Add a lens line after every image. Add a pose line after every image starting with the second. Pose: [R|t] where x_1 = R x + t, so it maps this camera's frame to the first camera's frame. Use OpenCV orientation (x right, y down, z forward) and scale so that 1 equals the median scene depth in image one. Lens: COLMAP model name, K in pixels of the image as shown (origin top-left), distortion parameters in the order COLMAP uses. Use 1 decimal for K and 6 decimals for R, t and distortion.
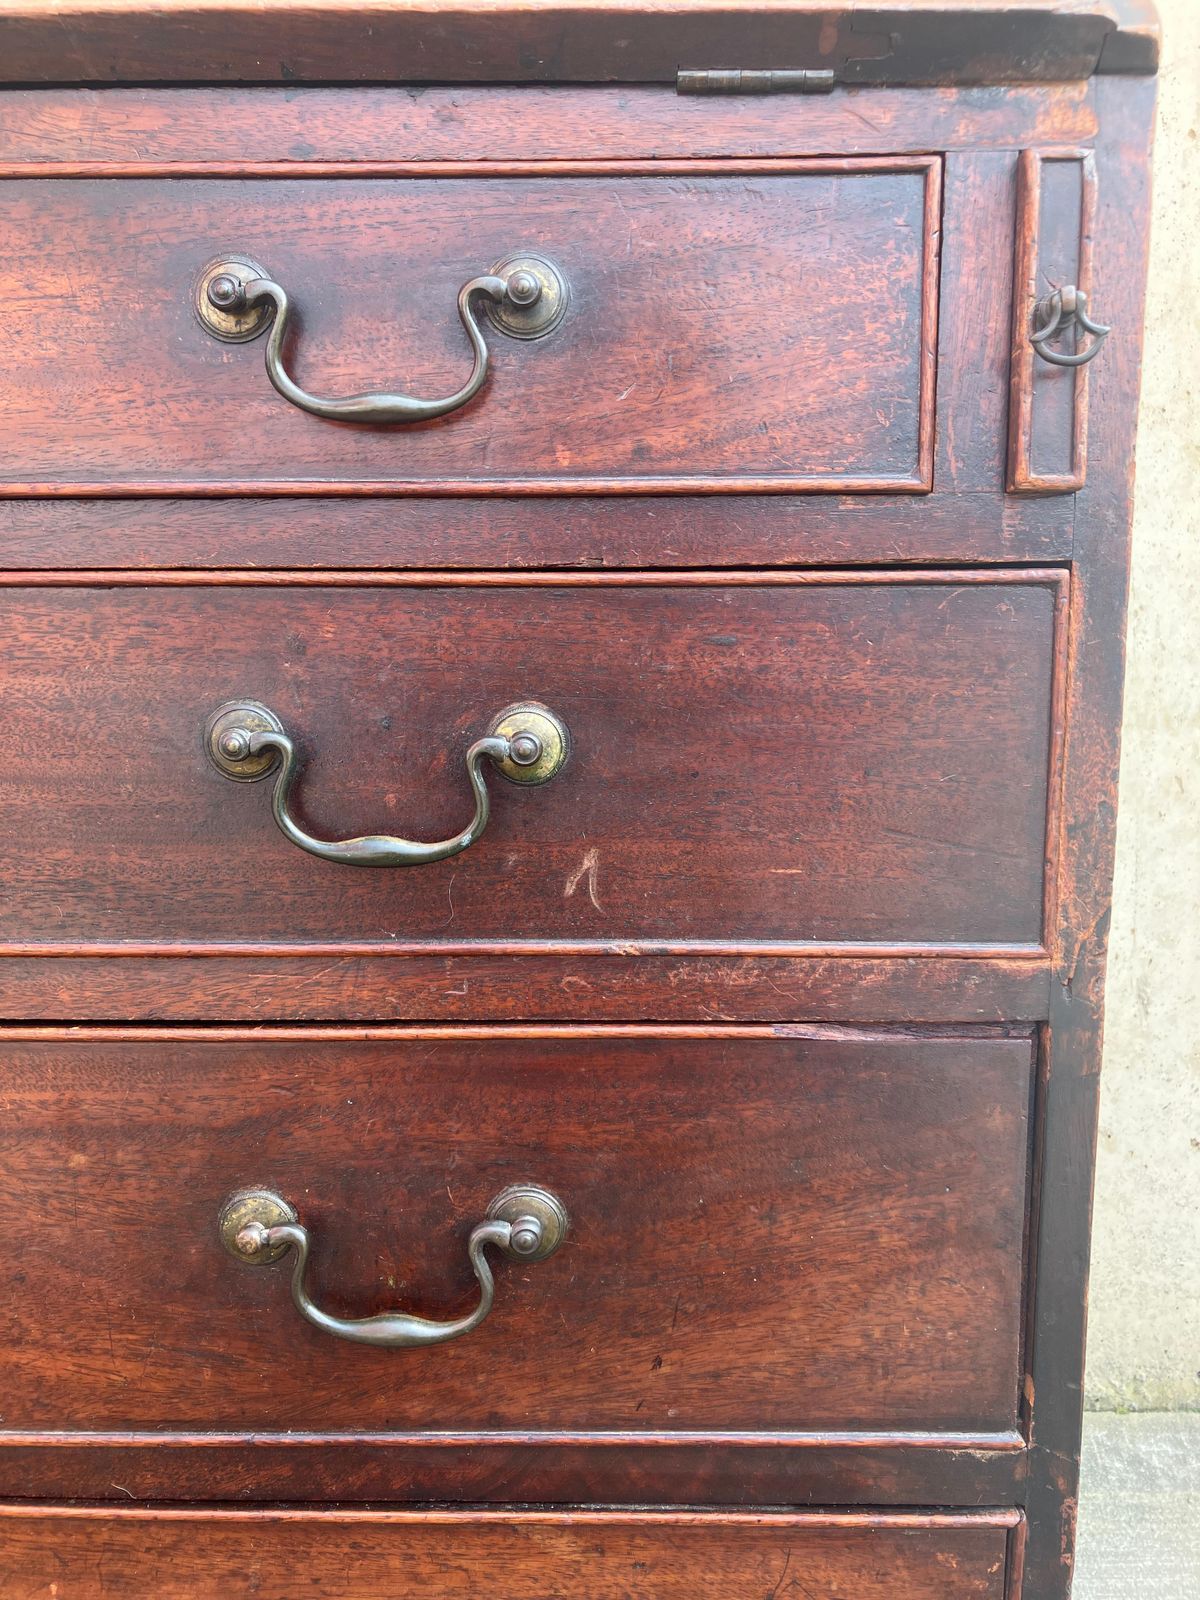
lens RADIAL K [[1321.2, 0, 598.3], [0, 1321.2, 781.3], [0, 0, 1]] dist [0.009053, 0.006688]
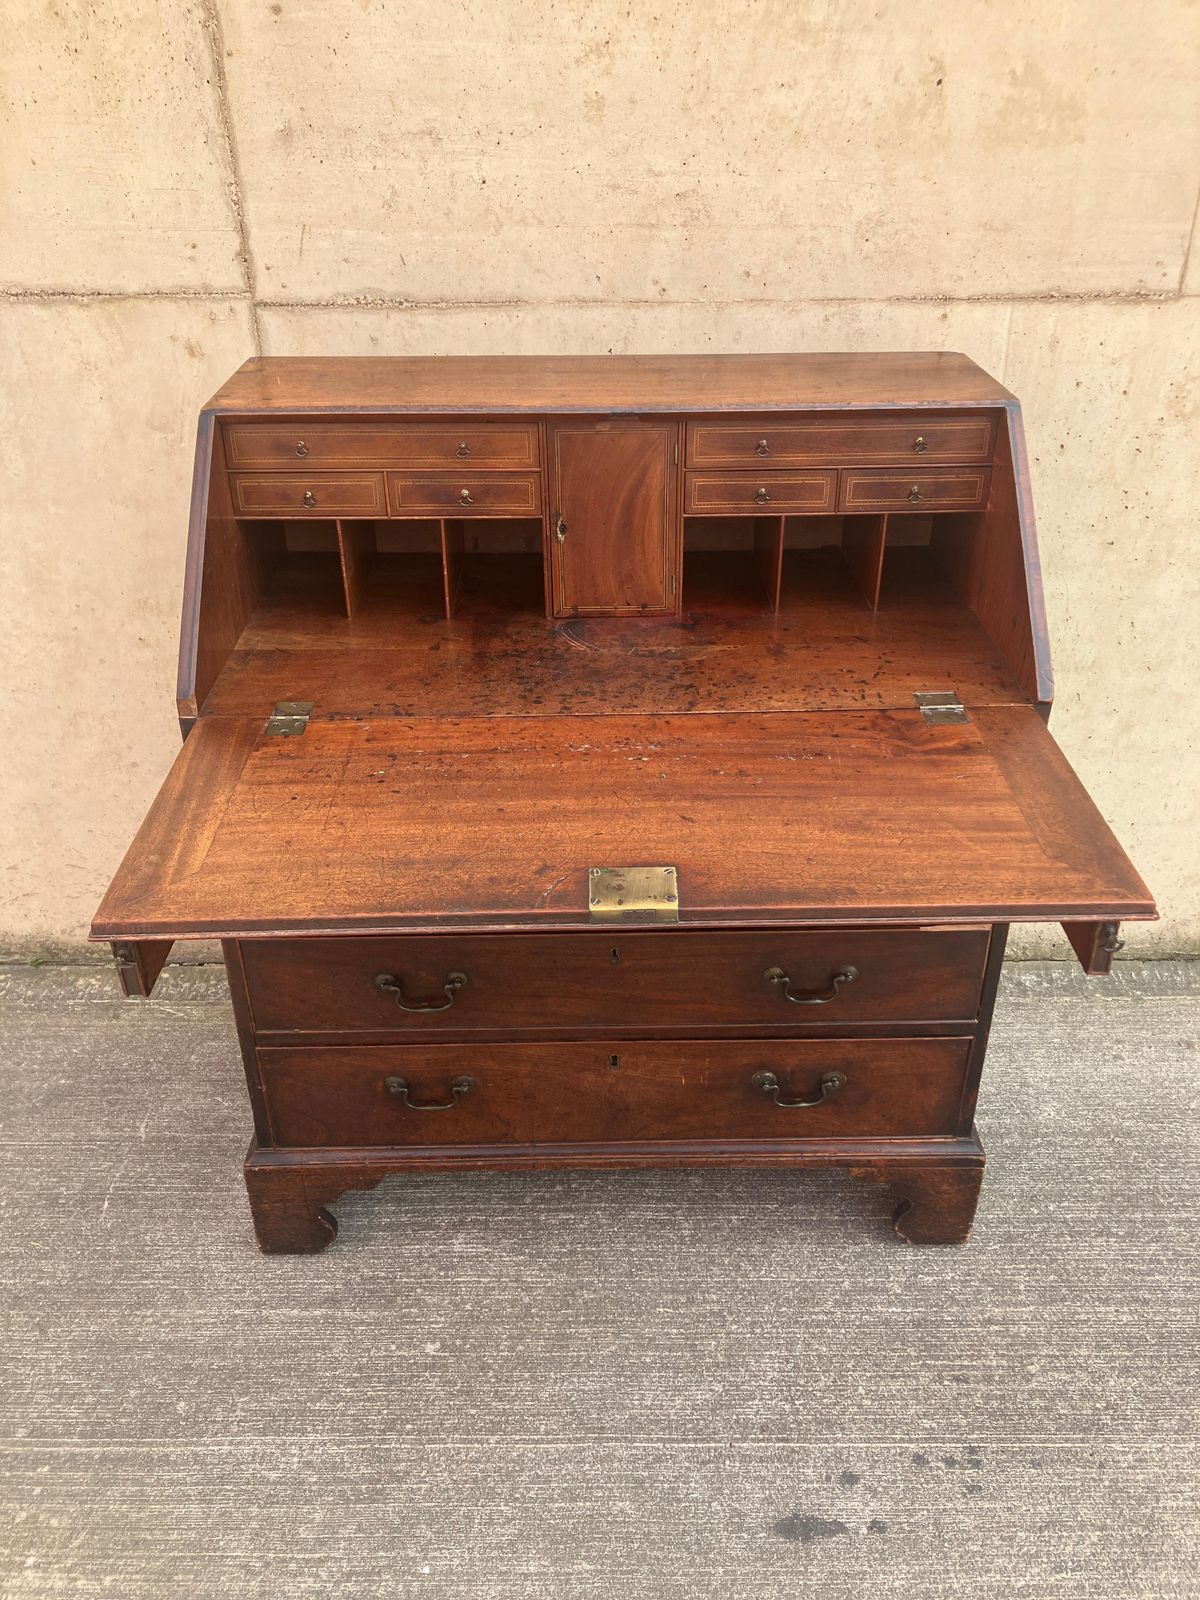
lens RADIAL K [[1321.2, 0, 609.3], [0, 1321.2, 799.7], [0, 0, 1]] dist [0.009053, 0.006688]
pose [[0.999525, -0.016693, 0.025896, -0.875250], [0.005378, 0.922126, 0.386852, -1.658475], [-0.030337, -0.386529, 0.921778, -2.365970]]
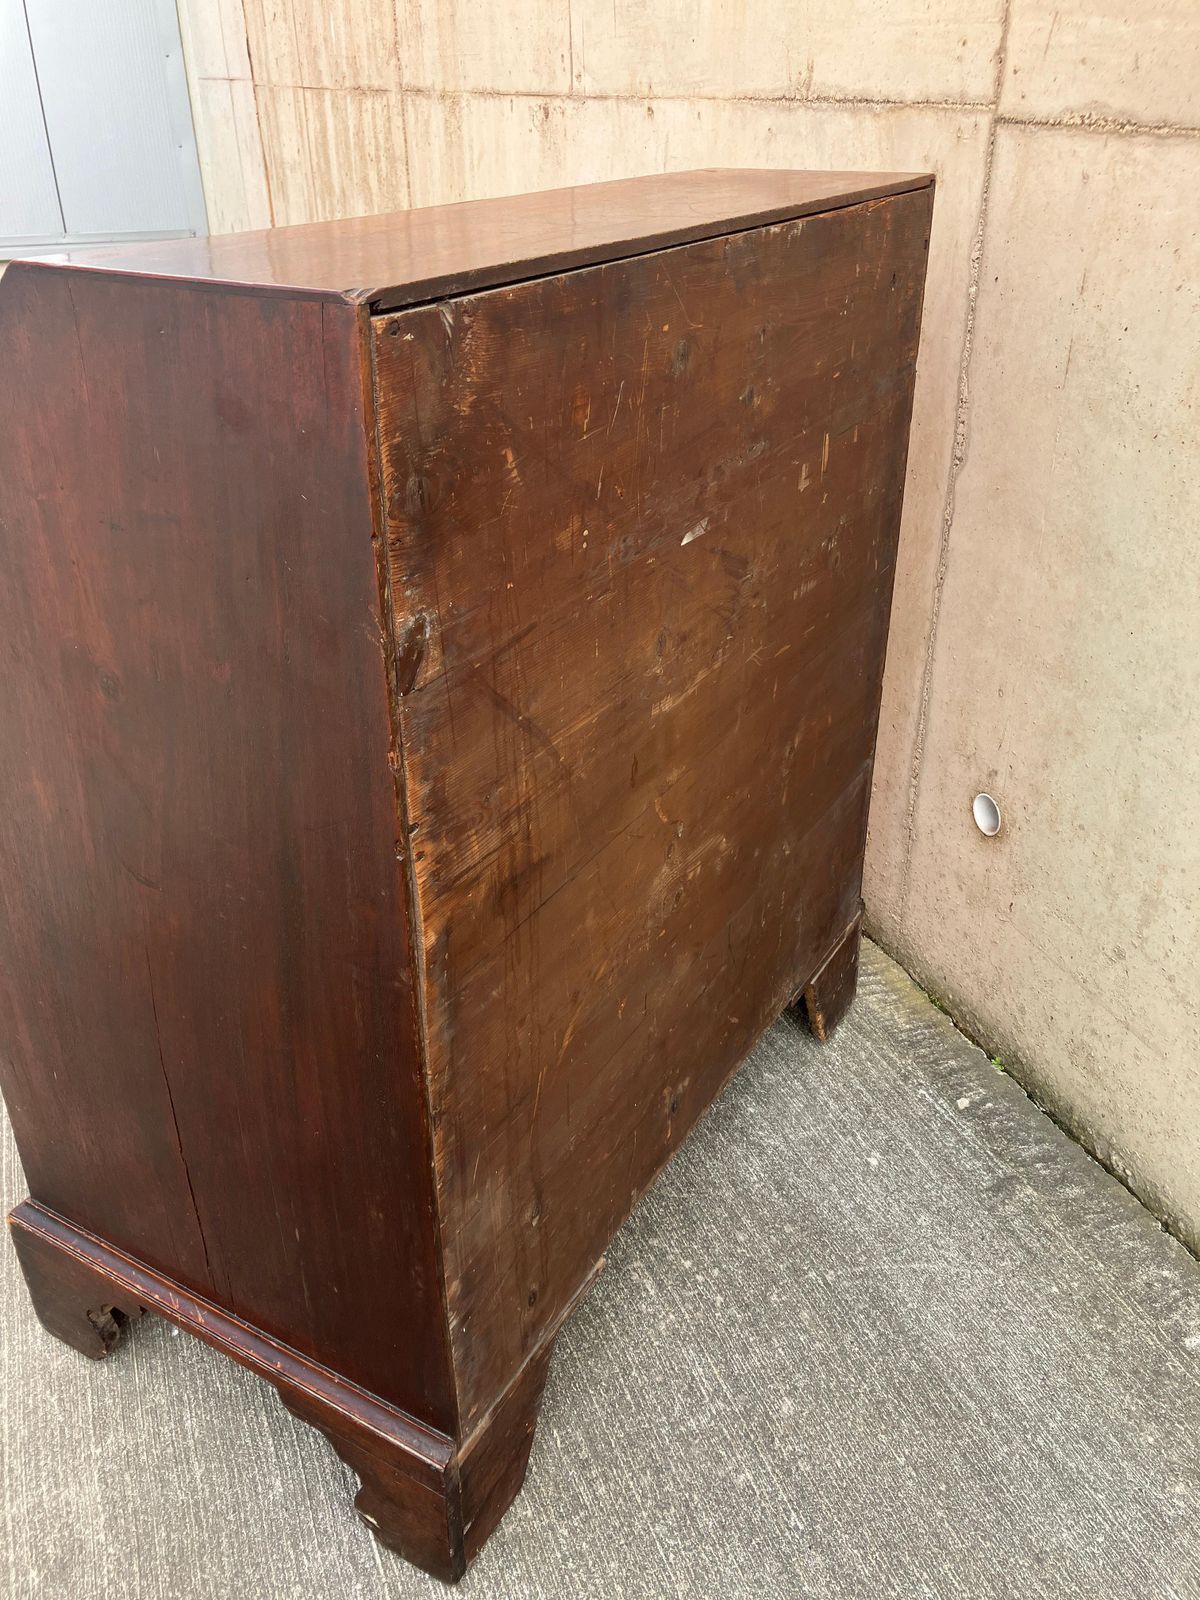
lens RADIAL K [[1321.2, 0, 600.3], [0, 1321.2, 785.4], [0, 0, 1]] dist [0.009053, 0.006688]
pose [[0.402912, 0.438858, -0.803160, 1.322366], [-0.119399, 0.895246, 0.429277, -1.278703], [0.907417, -0.077065, 0.413104, -0.156157]]
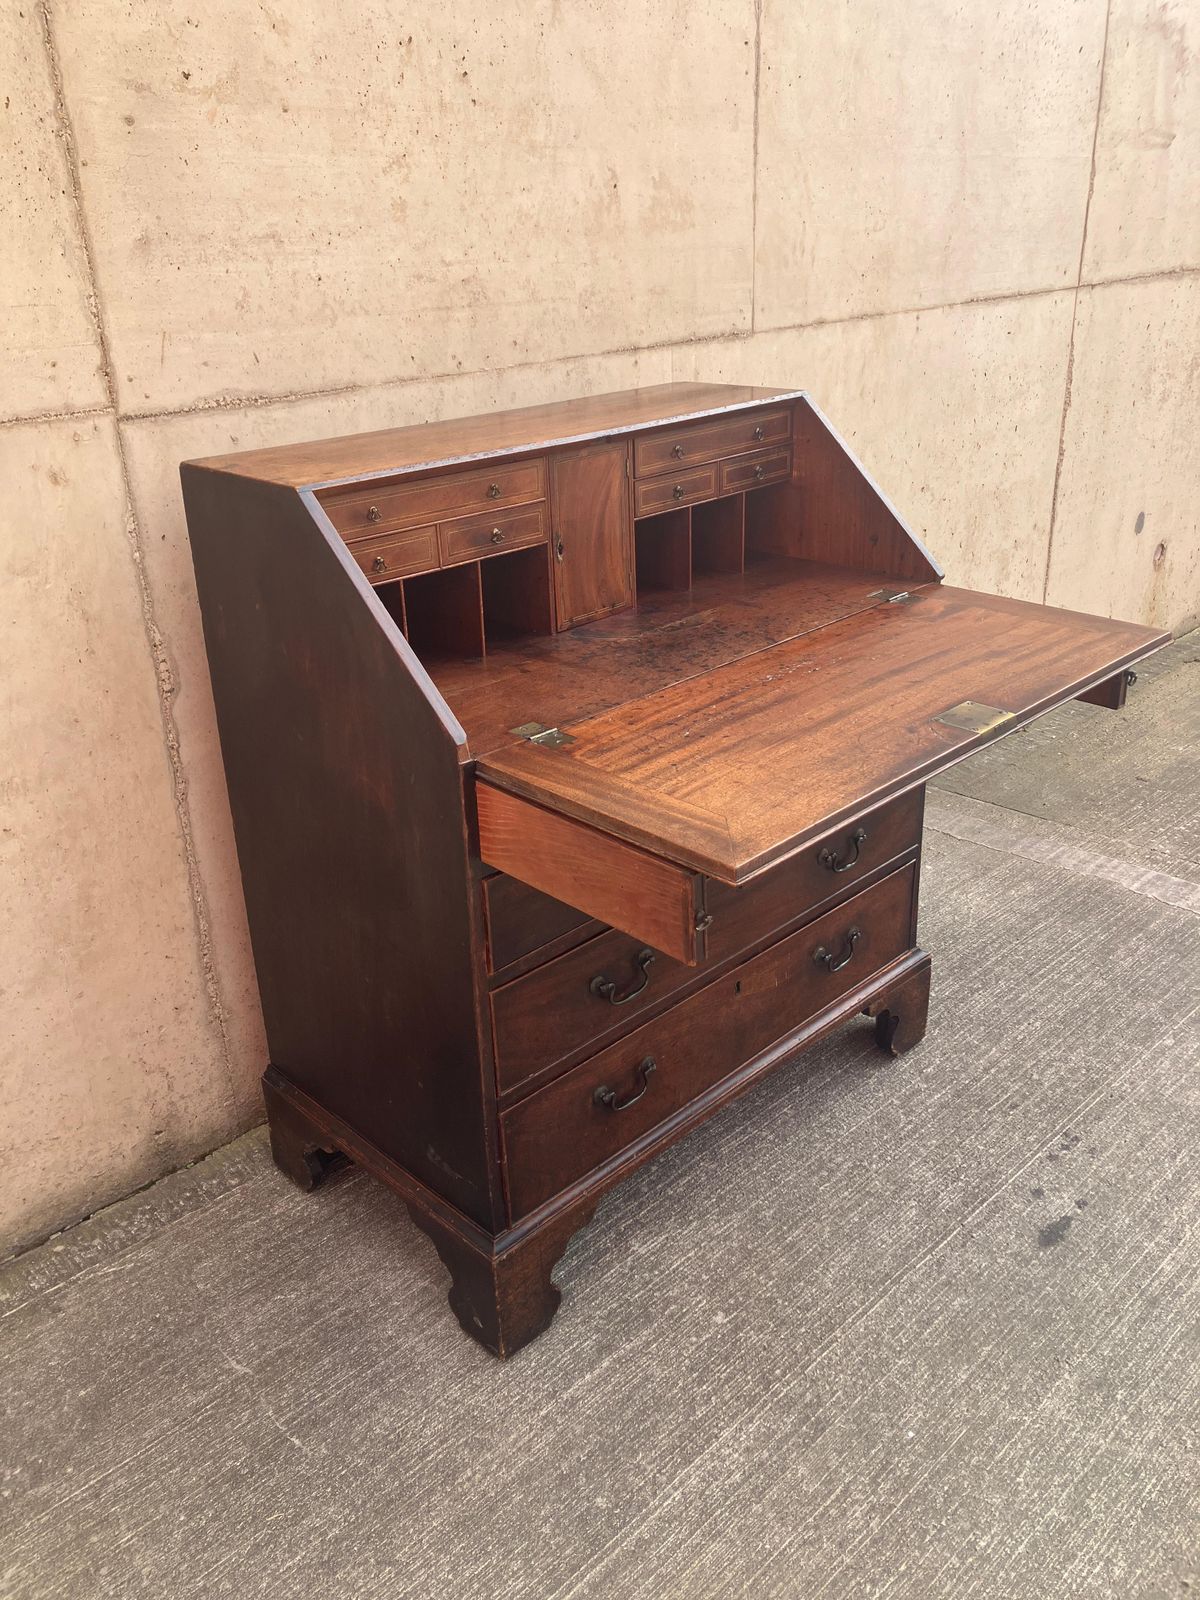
lens RADIAL K [[1321.2, 0, 596.7], [0, 1321.2, 764.7], [0, 0, 1]] dist [0.009053, 0.006688]
pose [[0.699372, -0.295408, 0.650856, -3.921190], [0.128243, 0.947680, 0.292328, -1.472360], [-0.703159, -0.120978, 0.700665, -1.687255]]
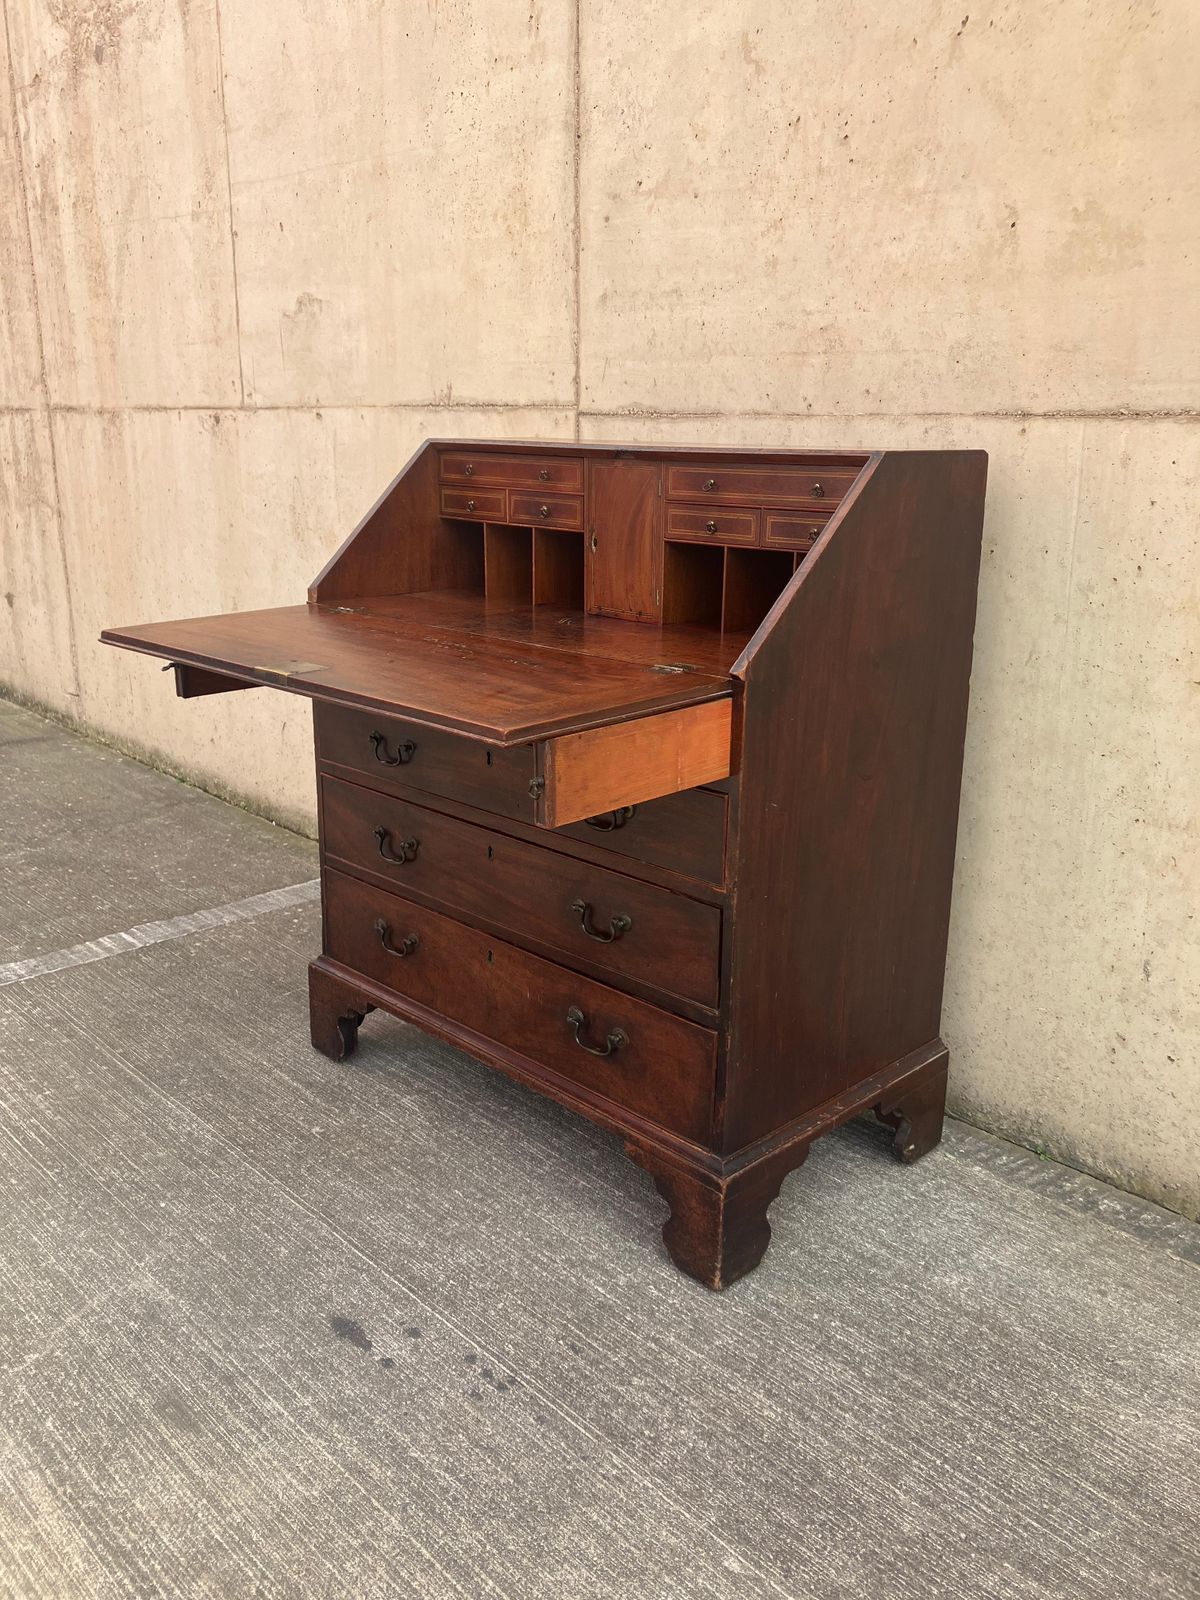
lens RADIAL K [[1321.2, 0, 601.0], [0, 1321.2, 769.3], [0, 0, 1]] dist [0.009053, 0.006688]
pose [[0.713746, 0.190938, -0.673876, 2.755965], [-0.108490, 0.980651, 0.162952, -0.846306], [0.691951, -0.043197, 0.720651, -2.131511]]
